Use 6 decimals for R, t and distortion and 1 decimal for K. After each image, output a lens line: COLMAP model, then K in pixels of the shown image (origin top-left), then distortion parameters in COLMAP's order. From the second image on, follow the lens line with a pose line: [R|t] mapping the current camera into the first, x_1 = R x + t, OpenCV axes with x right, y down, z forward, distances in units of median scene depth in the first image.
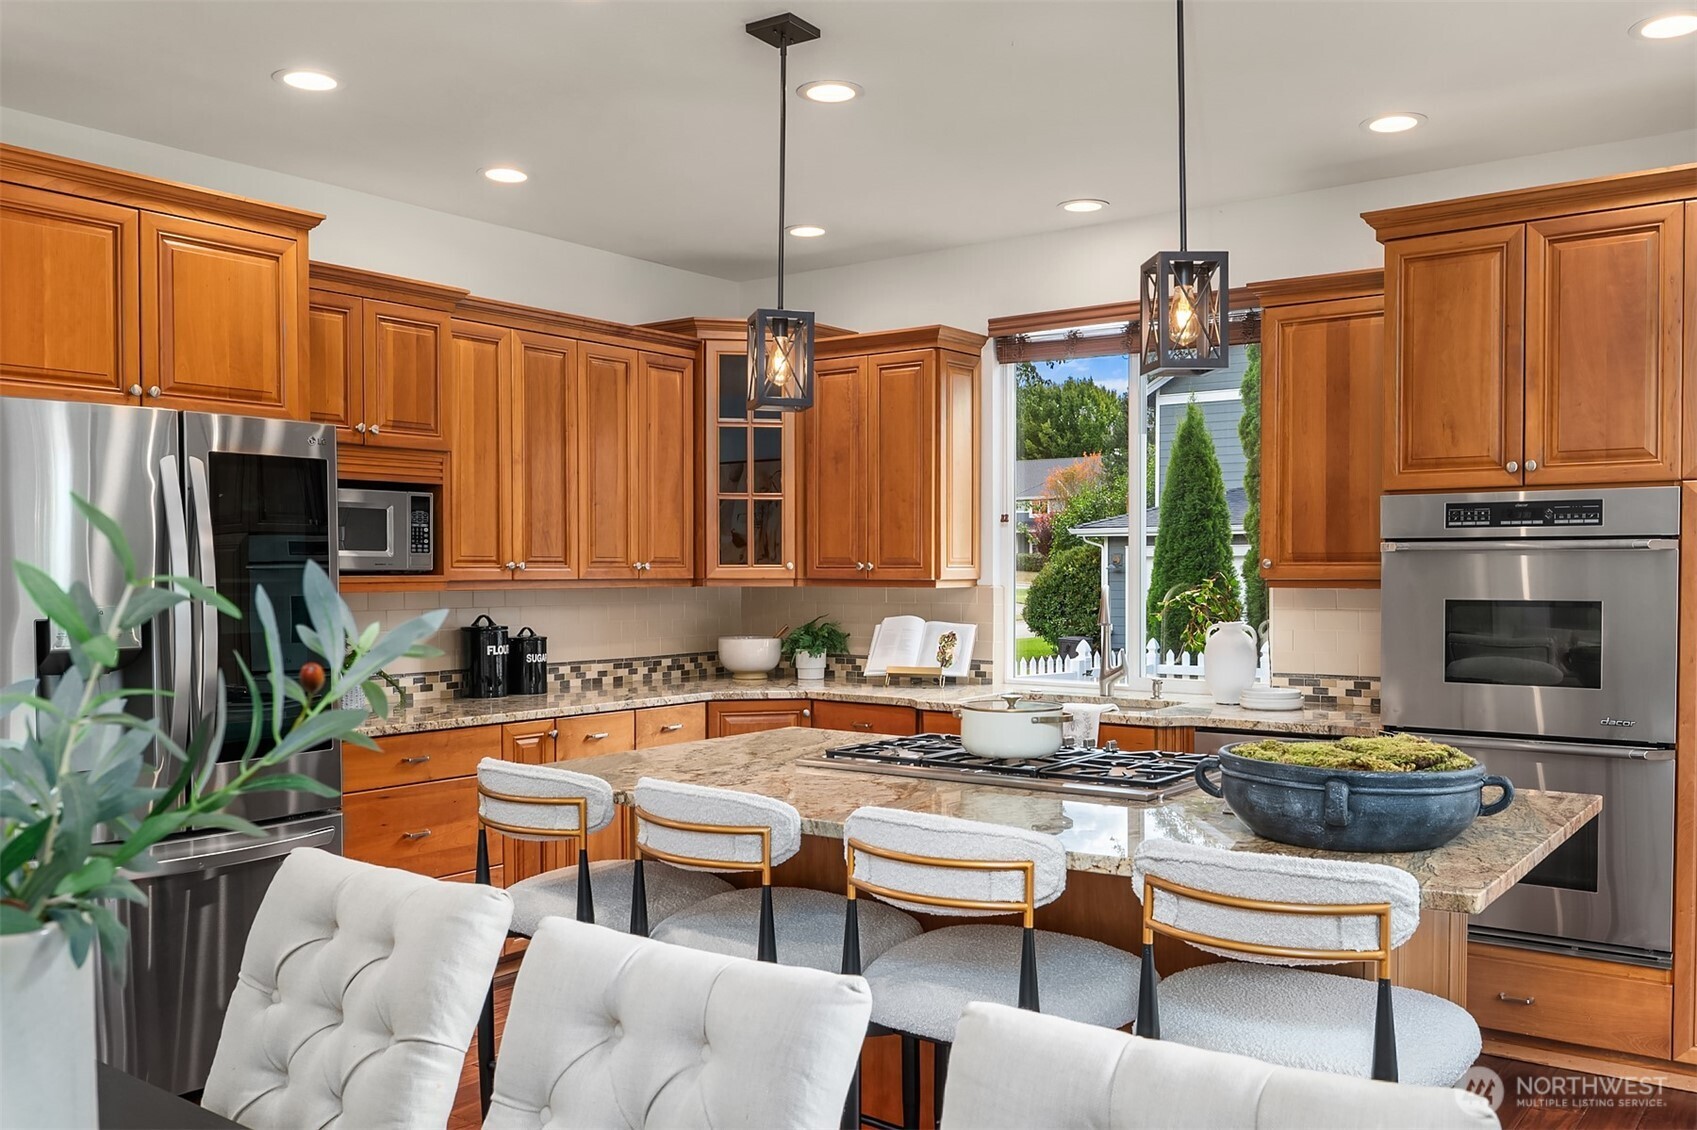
lens RADIAL K [[1428.5, 0, 823.6], [0, 1428.5, 588.8], [0, 0, 1]] dist [0.003544, -0.026329]
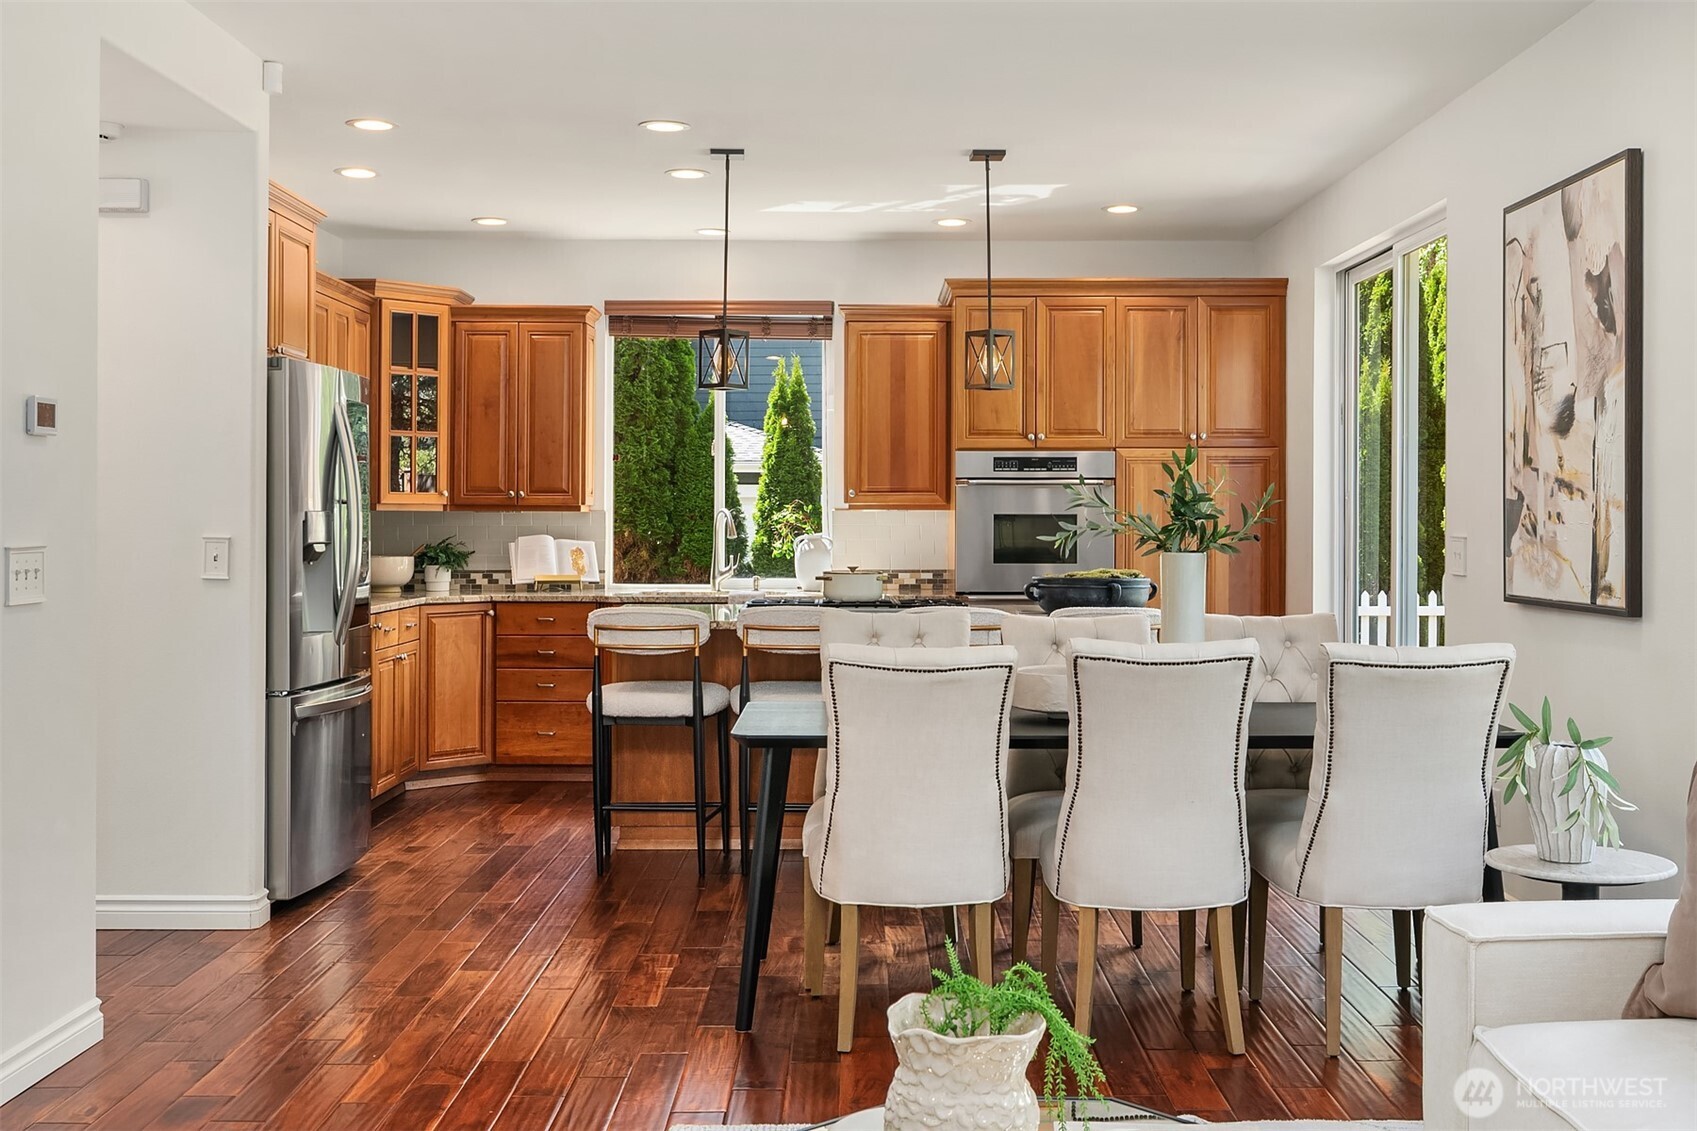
lens RADIAL K [[1830.5, 0, 862.0], [0, 1830.5, 503.8], [0, 0, 1]] dist [0.004103, 0.000000]
pose [[0.795331, 0.009390, 0.606102, -0.742334], [0.005619, 0.999723, -0.022861, 0.032584], [-0.606149, 0.021588, 0.795058, -0.462425]]
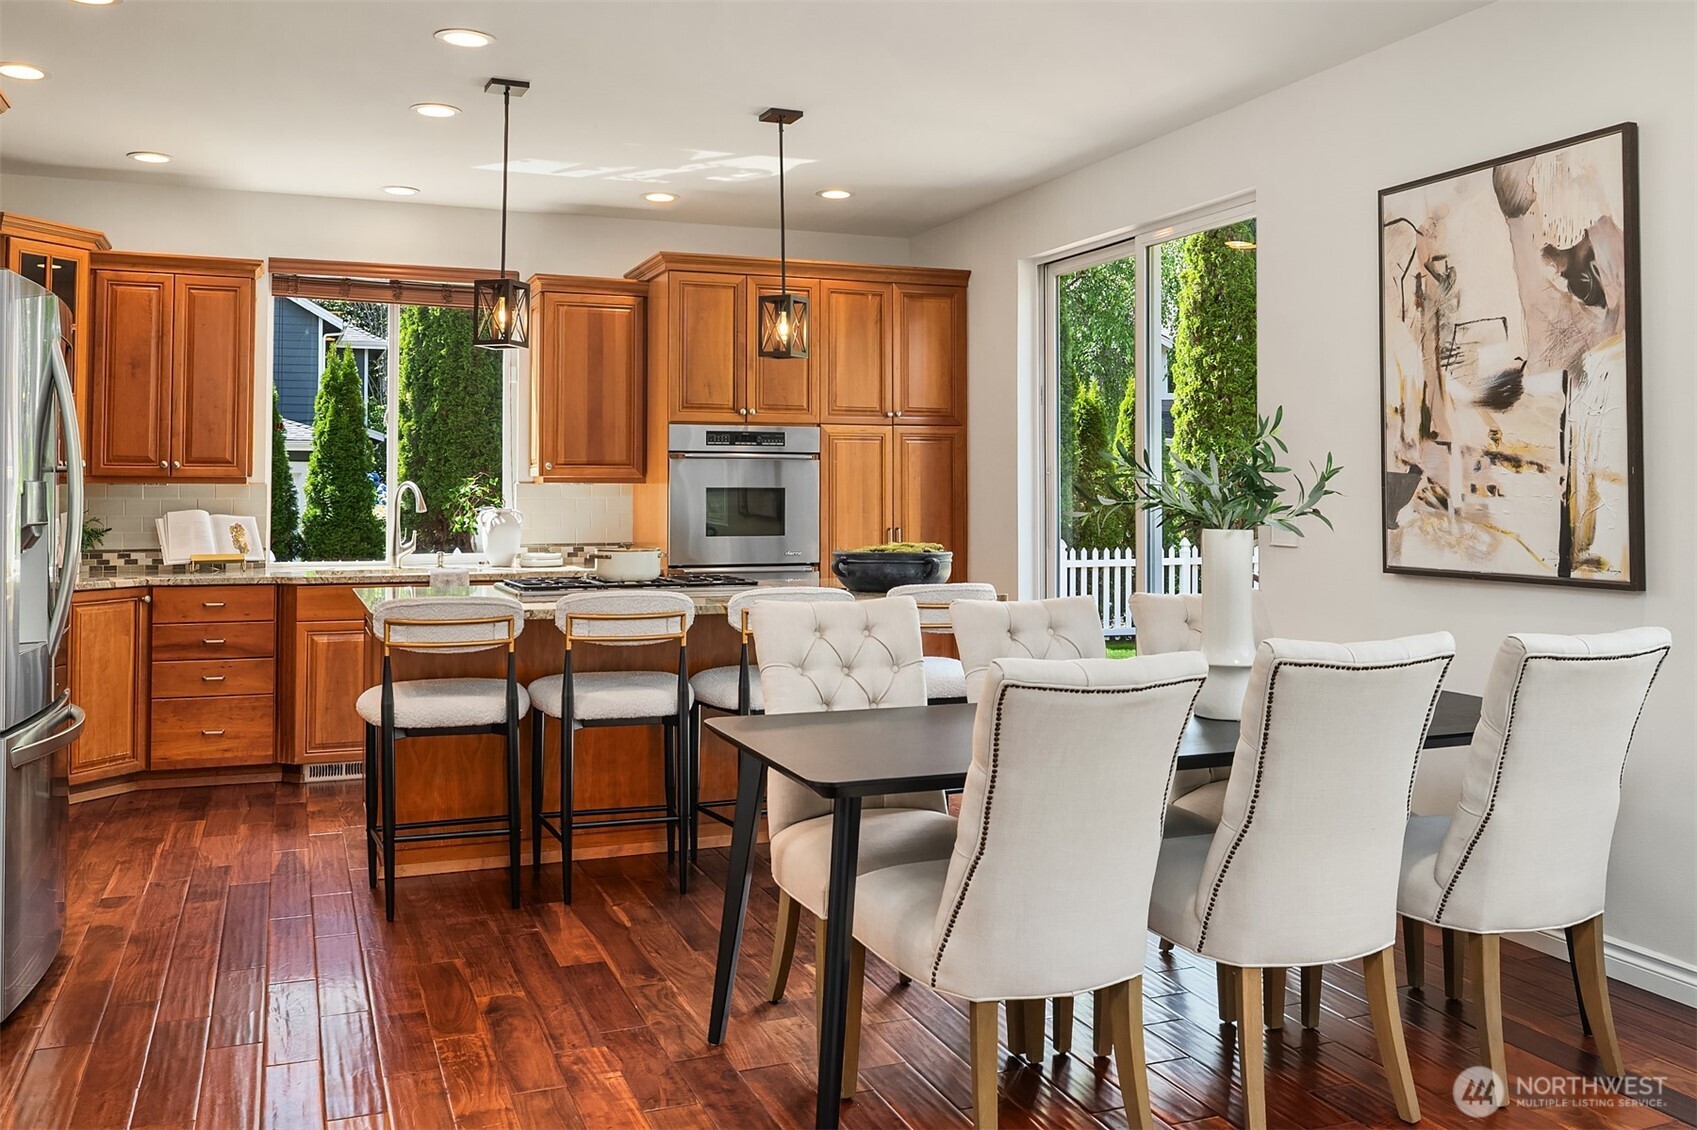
lens RADIAL K [[1428.5, 0, 855.1], [0, 1428.5, 447.4], [0, 0, 1]] dist [0.003544, -0.026329]
pose [[0.515562, 0.031377, 0.856277, -0.691506], [0.010688, 0.999016, -0.043043, 0.025952], [-0.856786, 0.031344, 0.514719, -0.018254]]
